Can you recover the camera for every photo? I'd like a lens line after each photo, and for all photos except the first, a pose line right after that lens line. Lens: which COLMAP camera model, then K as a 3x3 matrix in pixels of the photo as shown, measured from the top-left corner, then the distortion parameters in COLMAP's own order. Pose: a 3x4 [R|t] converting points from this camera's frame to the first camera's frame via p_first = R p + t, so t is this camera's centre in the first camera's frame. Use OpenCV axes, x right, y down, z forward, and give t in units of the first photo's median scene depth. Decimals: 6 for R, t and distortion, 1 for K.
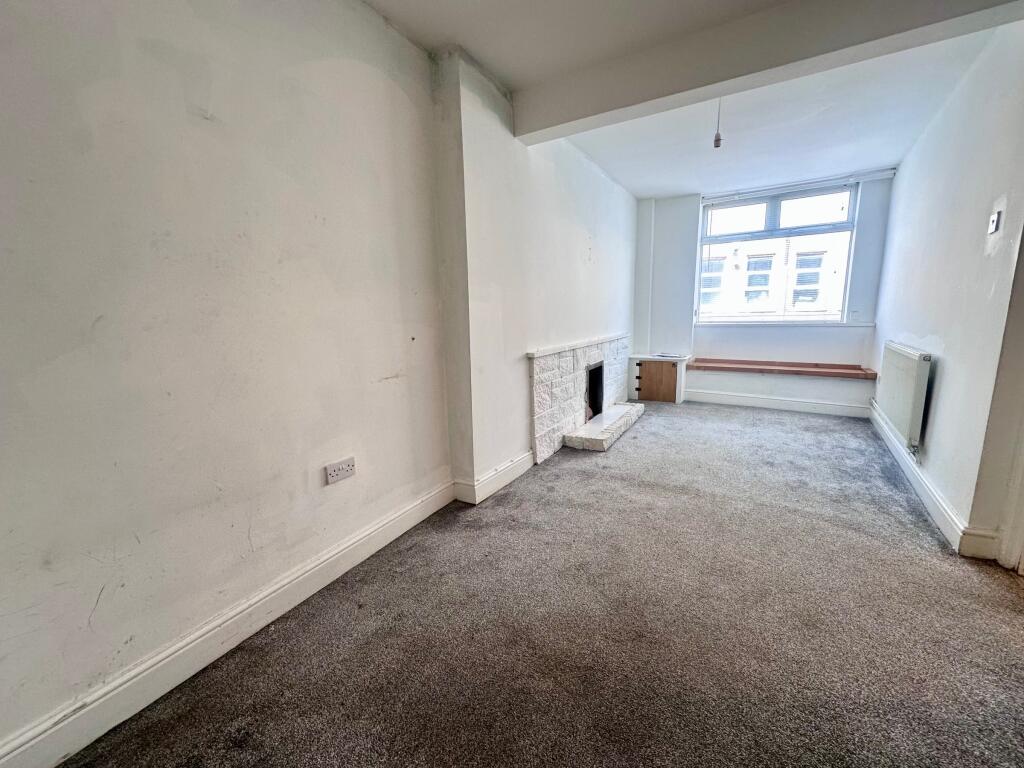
lens RADIAL K [[406.6, 0, 511.7], [0, 406.6, 382.2], [0, 0, 1]] dist [-0.003808, 0.000779]
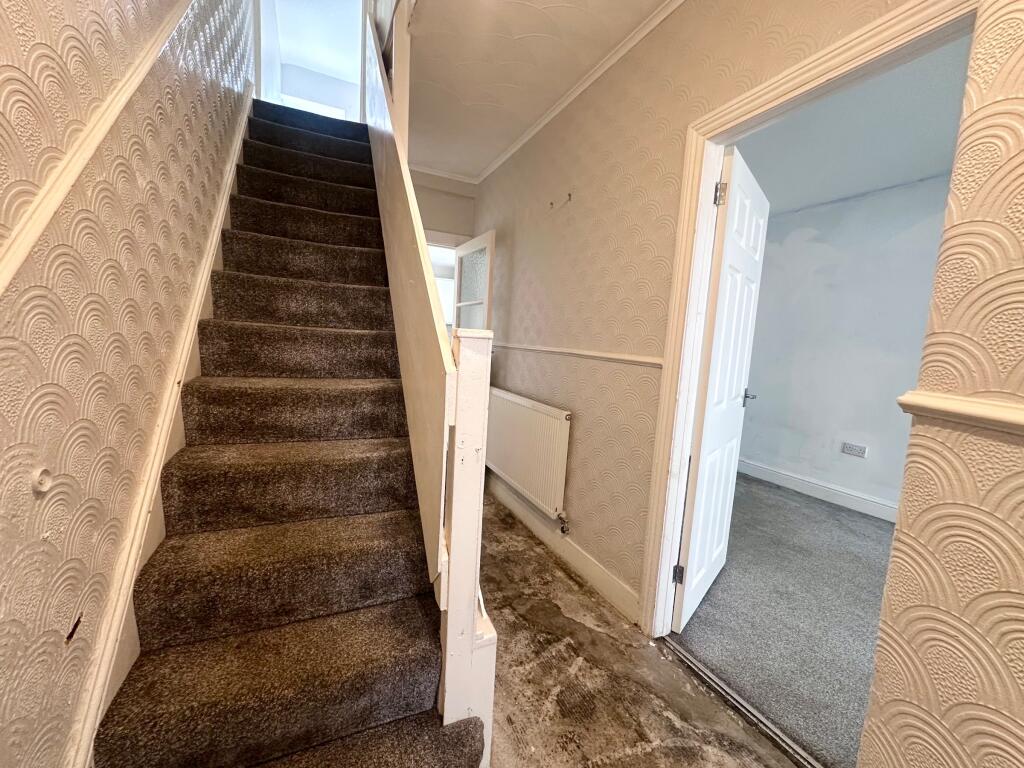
lens RADIAL K [[406.6, 0, 510.9], [0, 406.6, 384.2], [0, 0, 1]] dist [-0.003808, 0.000779]
pose [[-0.570283, 0.077787, -0.817757, 1.042269], [-0.184342, 0.957997, 0.219682, -0.096443], [0.800497, 0.276028, -0.531990, 0.365105]]
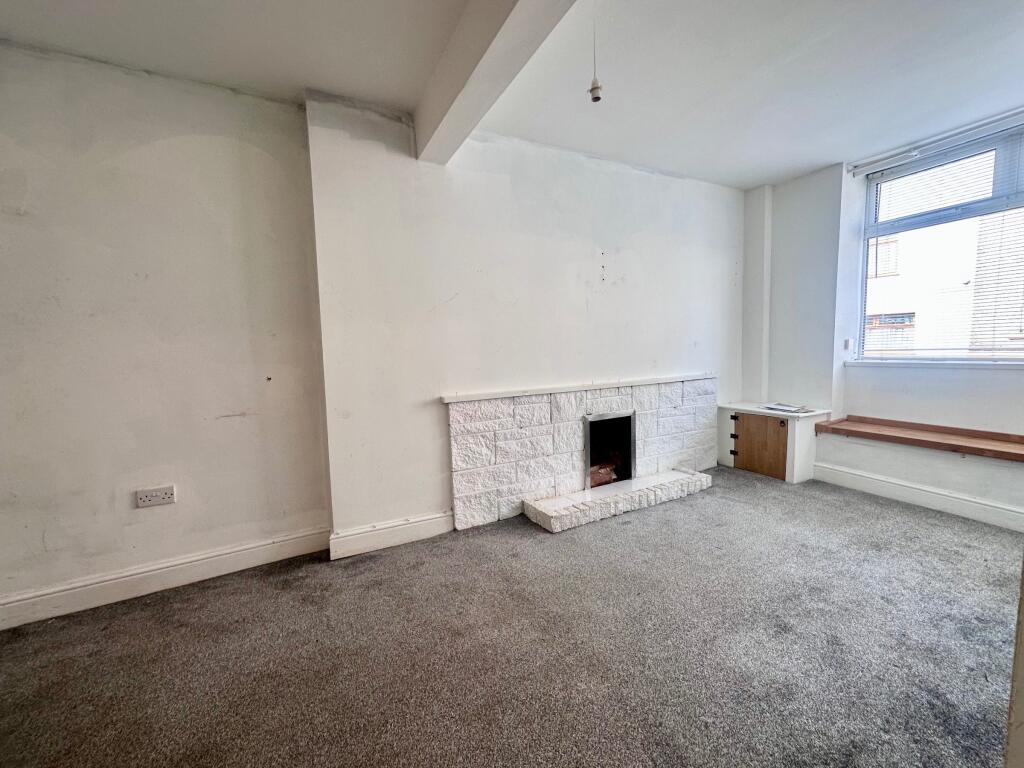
lens RADIAL K [[406.6, 0, 512.9], [0, 406.6, 383.0], [0, 0, 1]] dist [-0.003808, 0.000779]
pose [[0.852304, 0.040361, -0.521487, 0.538513], [-0.076185, 0.995965, -0.047432, -0.063111], [0.517469, 0.080156, 0.851940, 0.298491]]
